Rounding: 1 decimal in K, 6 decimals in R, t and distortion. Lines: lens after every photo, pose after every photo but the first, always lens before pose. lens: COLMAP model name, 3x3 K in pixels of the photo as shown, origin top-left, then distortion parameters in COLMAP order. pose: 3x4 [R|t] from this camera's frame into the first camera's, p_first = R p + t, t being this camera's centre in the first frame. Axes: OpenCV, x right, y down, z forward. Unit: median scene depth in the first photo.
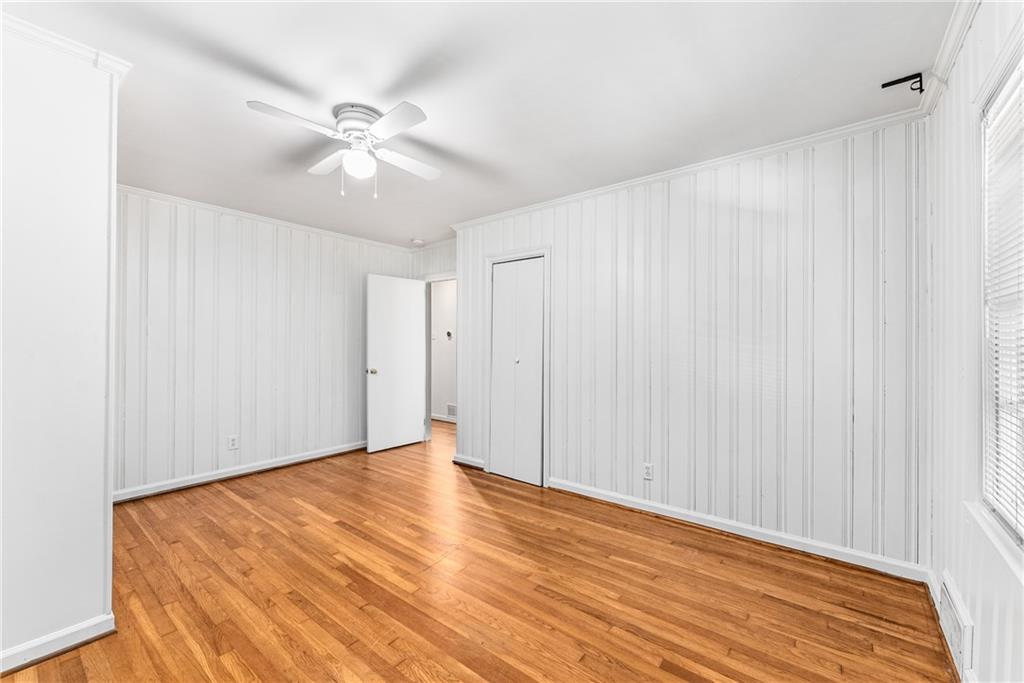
lens RADIAL K [[413.2, 0, 511.7], [0, 413.2, 342.8], [0, 0, 1]] dist [-0.000314, -0.000011]
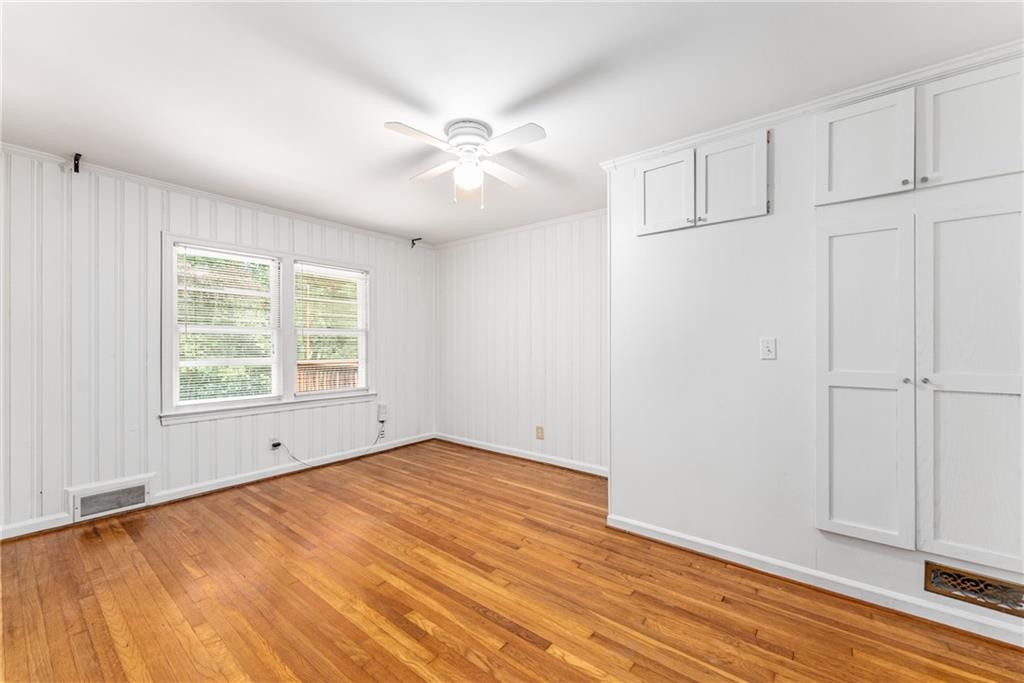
lens RADIAL K [[413.2, 0, 512.0], [0, 413.2, 343.7], [0, 0, 1]] dist [-0.000314, -0.000011]
pose [[-0.999991, -0.003363, 0.002550, -0.463916], [-0.003374, 0.999985, -0.004288, 0.007674], [-0.002536, -0.004296, -0.999988, 1.983450]]
